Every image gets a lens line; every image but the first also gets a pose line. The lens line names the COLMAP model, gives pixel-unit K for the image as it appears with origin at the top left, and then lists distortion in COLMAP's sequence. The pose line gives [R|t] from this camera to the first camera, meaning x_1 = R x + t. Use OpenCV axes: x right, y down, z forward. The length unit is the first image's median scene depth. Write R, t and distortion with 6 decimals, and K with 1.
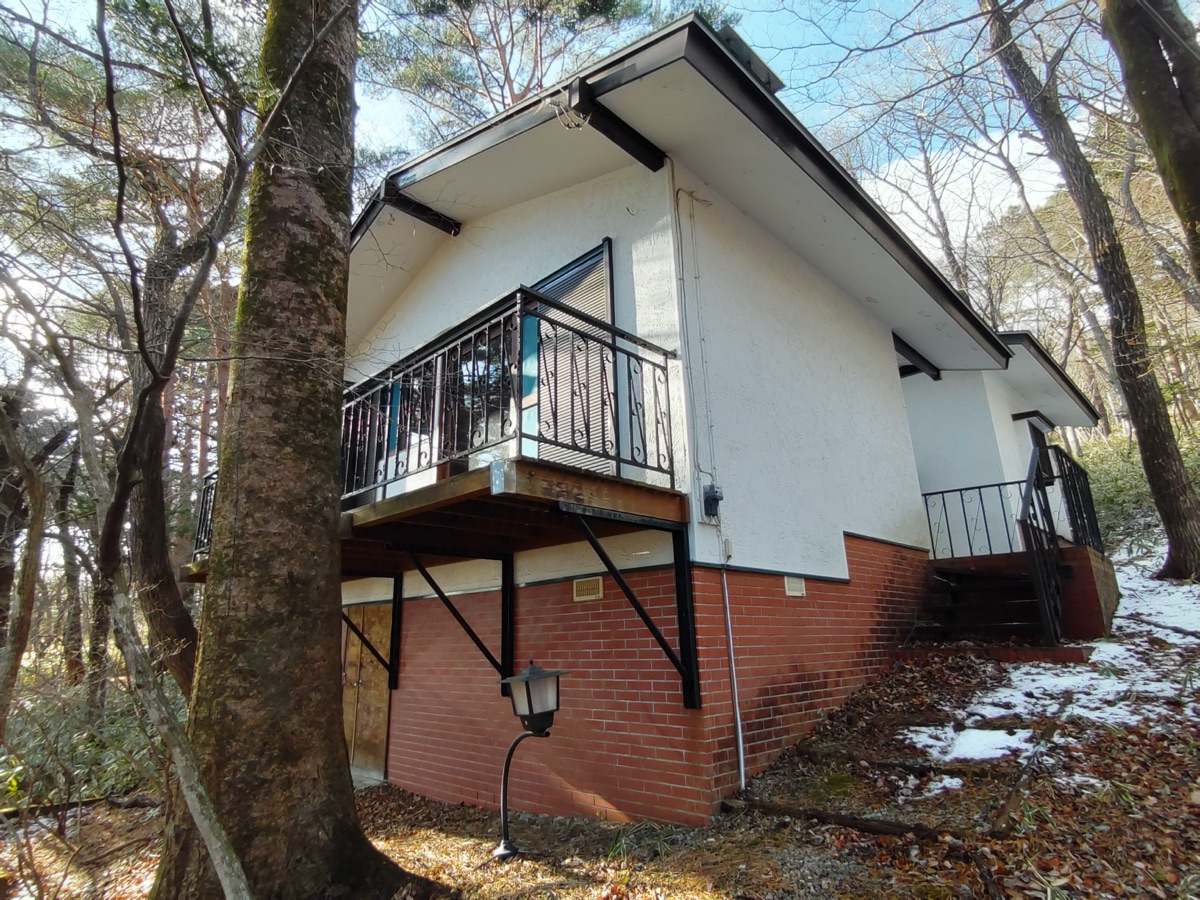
lens RADIAL K [[651.1, 0, 595.7], [0, 651.1, 453.8], [0, 0, 1]] dist [-0.020233, 0.003465]
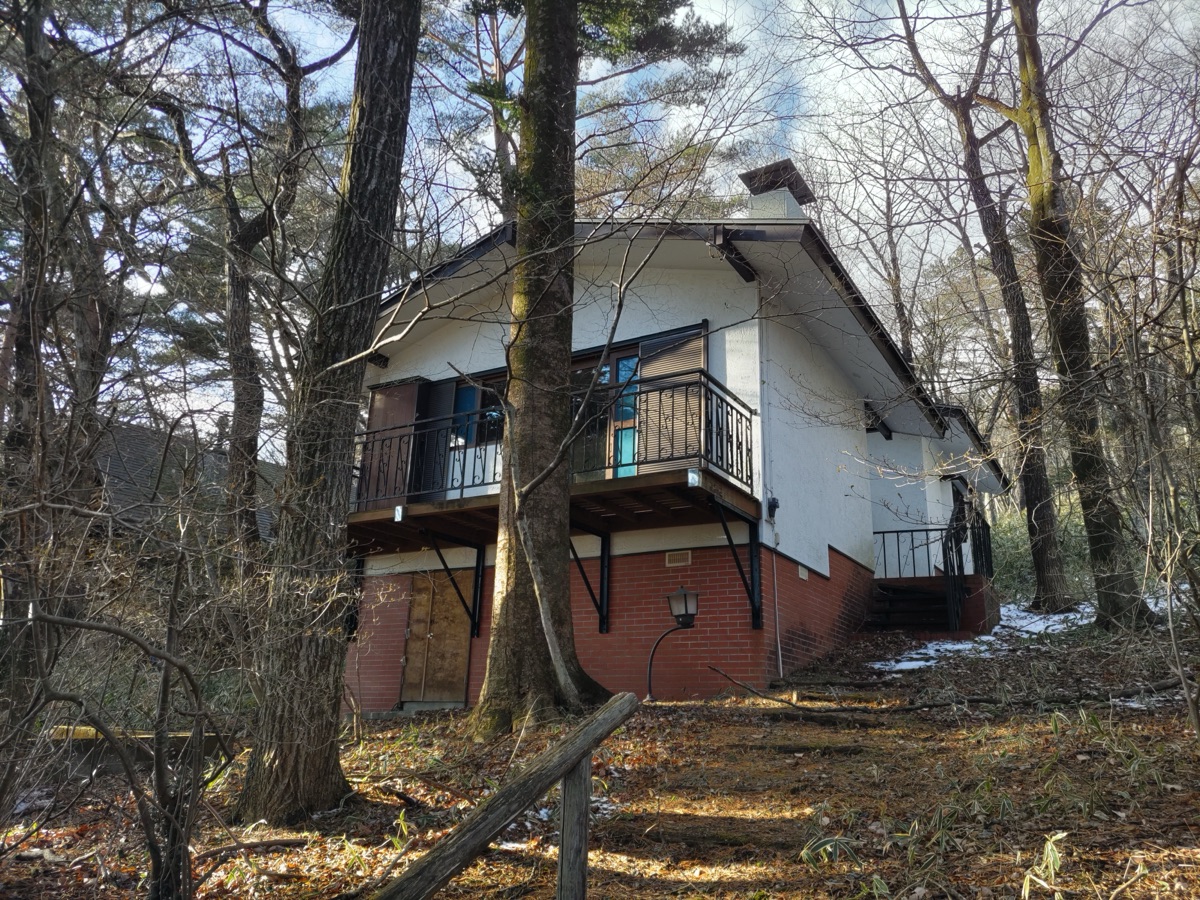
lens RADIAL K [[910.2, 0, 602.4], [0, 910.2, 445.9], [0, 0, 1]] dist [0.013564, -0.003275]
pose [[0.966986, 0.127374, 0.220711, -0.661616], [-0.121624, 0.991790, -0.039506, 0.054403], [-0.223931, 0.011358, 0.974539, -0.976431]]
